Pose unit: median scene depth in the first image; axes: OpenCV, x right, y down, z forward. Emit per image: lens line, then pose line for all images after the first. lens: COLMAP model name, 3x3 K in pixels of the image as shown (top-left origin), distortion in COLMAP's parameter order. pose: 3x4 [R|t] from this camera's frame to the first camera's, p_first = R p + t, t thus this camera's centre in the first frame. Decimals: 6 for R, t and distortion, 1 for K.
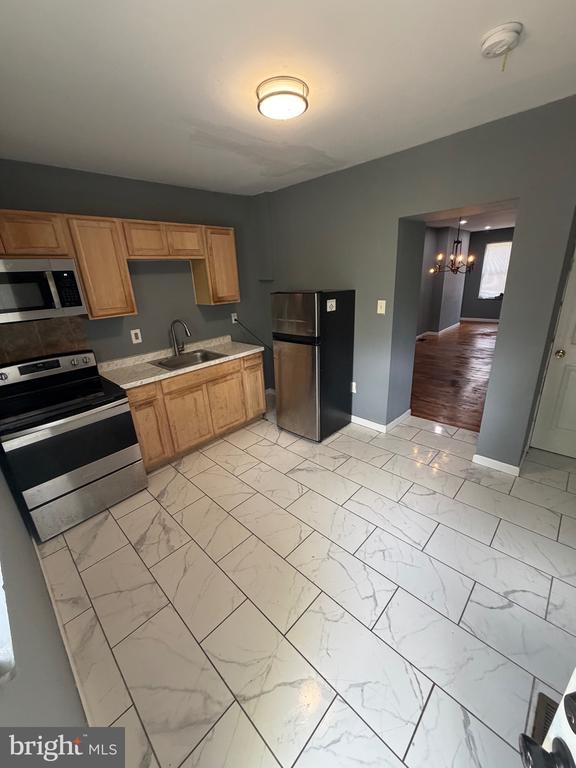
lens RADIAL K [[306.2, 0, 288.0], [0, 306.2, 384.0], [0, 0, 1]] dist [-0.000634, 0.000036]
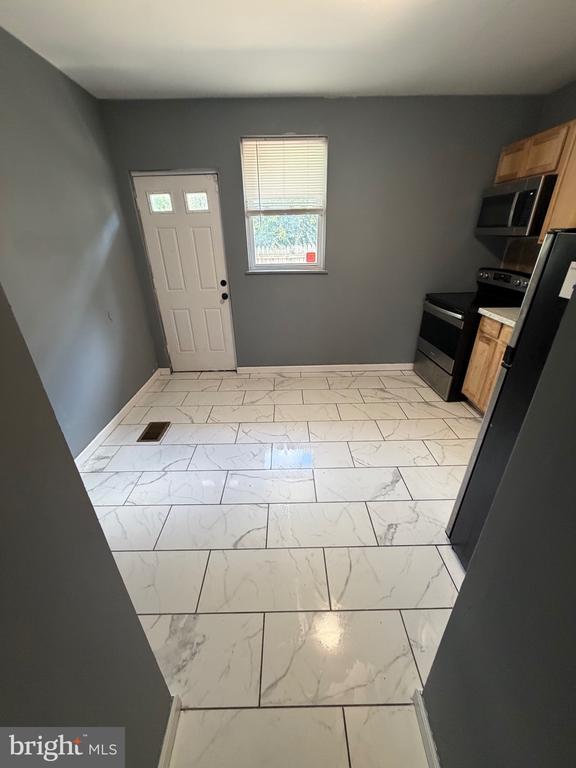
lens RADIAL K [[306.2, 0, 288.0], [0, 306.2, 384.0], [0, 0, 1]] dist [-0.000634, 0.000036]
pose [[-0.712050, 0.365472, -0.599513, 0.715585], [-0.187999, 0.723433, 0.664305, -0.411930], [0.676492, 0.585726, -0.446412, 1.248762]]
